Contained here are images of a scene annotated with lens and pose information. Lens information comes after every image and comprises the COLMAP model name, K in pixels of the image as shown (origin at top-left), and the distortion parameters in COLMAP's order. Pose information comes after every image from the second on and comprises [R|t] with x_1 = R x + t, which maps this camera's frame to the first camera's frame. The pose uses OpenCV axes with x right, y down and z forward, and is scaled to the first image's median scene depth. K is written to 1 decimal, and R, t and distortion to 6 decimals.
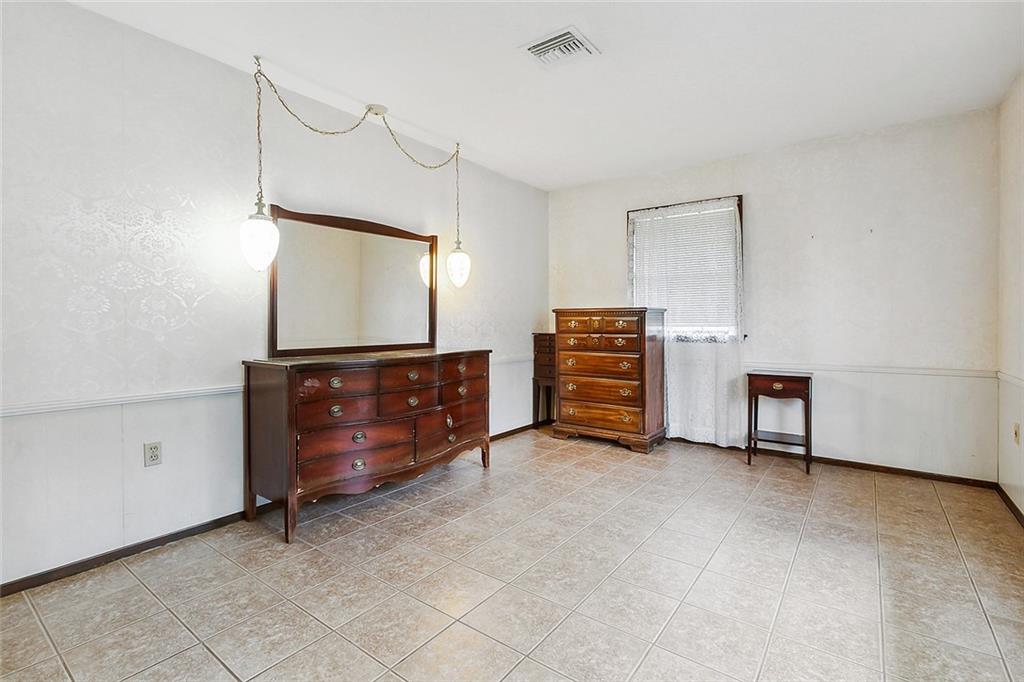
lens RADIAL K [[473.7, 0, 507.6], [0, 473.7, 329.9], [0, 0, 1]] dist [-0.002946, 0.000832]
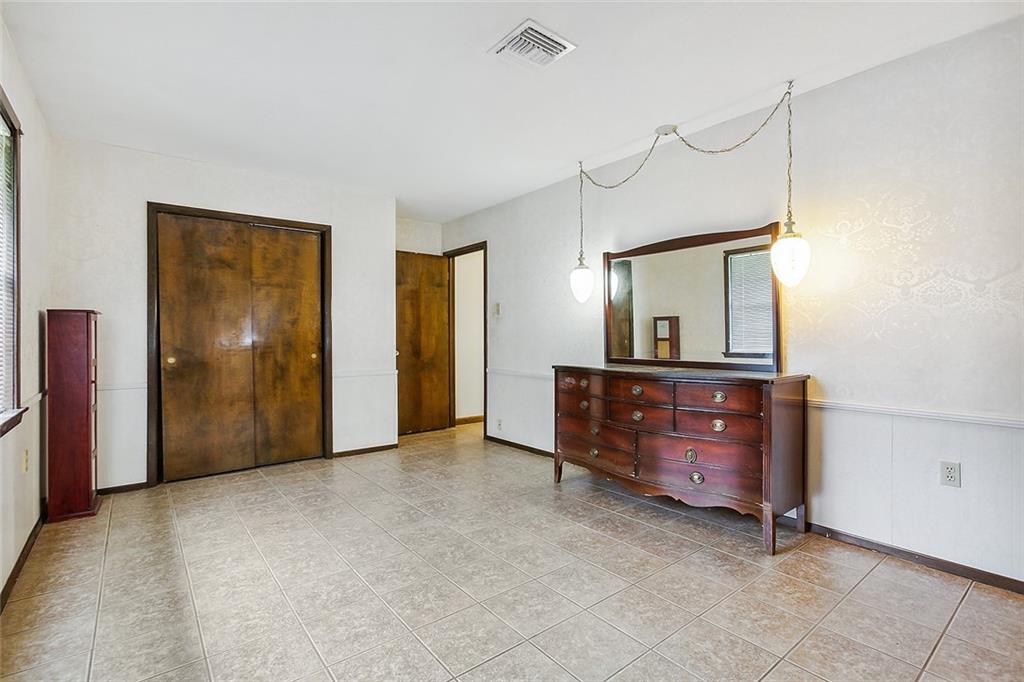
lens RADIAL K [[473.7, 0, 507.7], [0, 473.7, 339.4], [0, 0, 1]] dist [-0.002946, 0.000832]
pose [[-0.249908, 0.006812, -0.968246, 0.880105], [-0.010607, 0.999896, 0.009772, -0.020387], [0.968212, 0.012713, -0.249809, 1.017712]]
